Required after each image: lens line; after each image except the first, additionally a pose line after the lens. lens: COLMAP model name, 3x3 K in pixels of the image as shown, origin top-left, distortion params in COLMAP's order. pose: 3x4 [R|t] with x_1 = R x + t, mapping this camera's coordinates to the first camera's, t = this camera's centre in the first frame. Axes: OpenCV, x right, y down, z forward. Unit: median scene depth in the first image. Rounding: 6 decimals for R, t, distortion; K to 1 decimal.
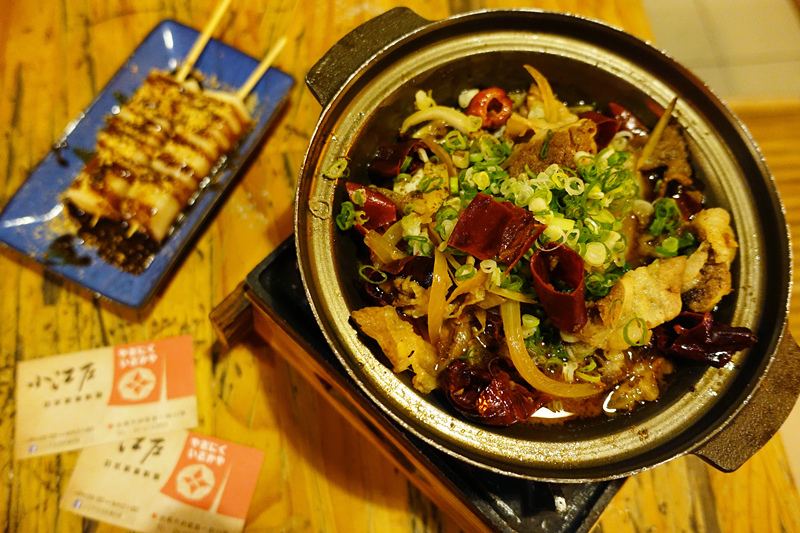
lens RADIAL K [[544.1, 0, 397.4], [0, 544.1, 265.3], [0, 0, 1]] dist [0.012401, 0.000201]
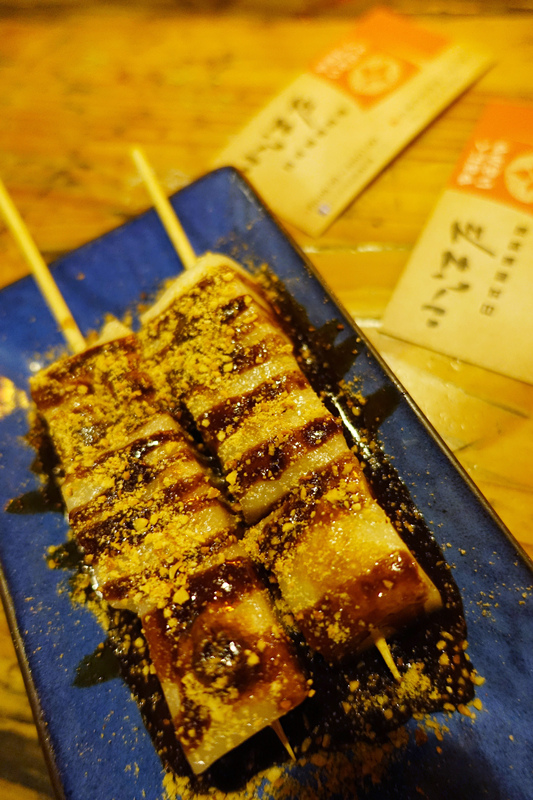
lens RADIAL K [[544.1, 0, 266.5], [0, 544.1, 399.6], [0, 0, 1]] dist [0.012401, 0.000201]
pose [[0.564052, -0.824996, 0.035017, -0.390395], [0.824507, 0.560389, -0.078435, -0.183292], [0.045086, 0.073113, 0.996304, 0.612206]]
